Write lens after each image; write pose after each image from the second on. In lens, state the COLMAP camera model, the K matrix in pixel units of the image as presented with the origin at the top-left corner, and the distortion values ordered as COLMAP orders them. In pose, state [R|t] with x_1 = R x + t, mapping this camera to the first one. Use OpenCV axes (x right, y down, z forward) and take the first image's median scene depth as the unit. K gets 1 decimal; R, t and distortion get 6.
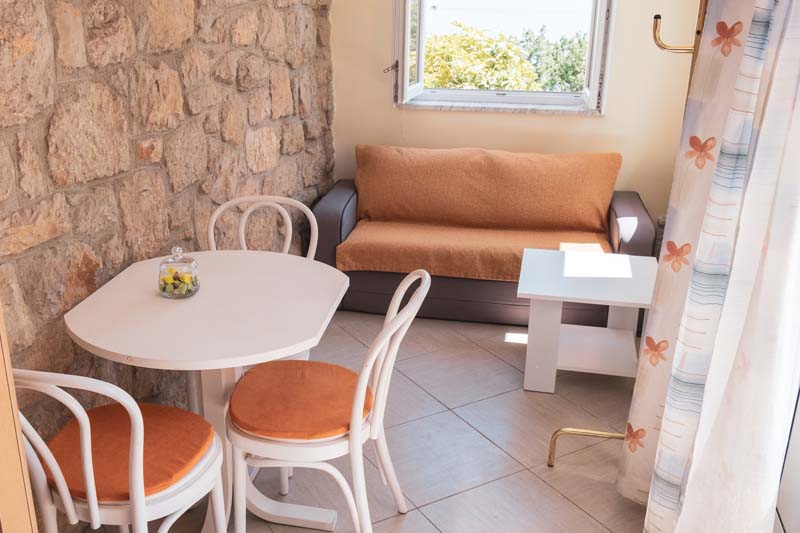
lens RADIAL K [[738.8, 0, 348.4], [0, 738.8, 236.6], [0, 0, 1]] dist [-0.013857, 0.013887]
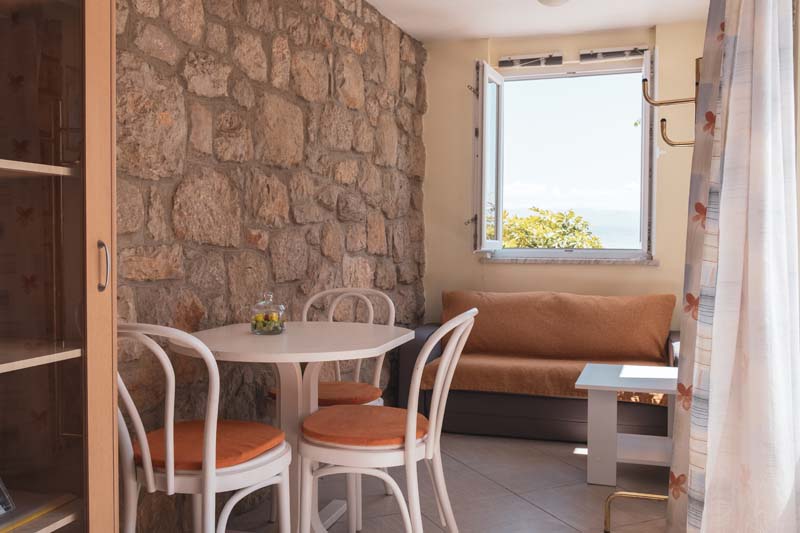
lens RADIAL K [[681.3, 0, 426.2], [0, 681.3, 267.0], [0, 0, 1]] dist [-0.007568, -0.001408]
pose [[0.998588, 0.008296, -0.052463, 0.063559], [-0.022681, 0.959749, -0.279941, 0.219773], [0.048029, 0.280736, 0.958583, -0.047379]]
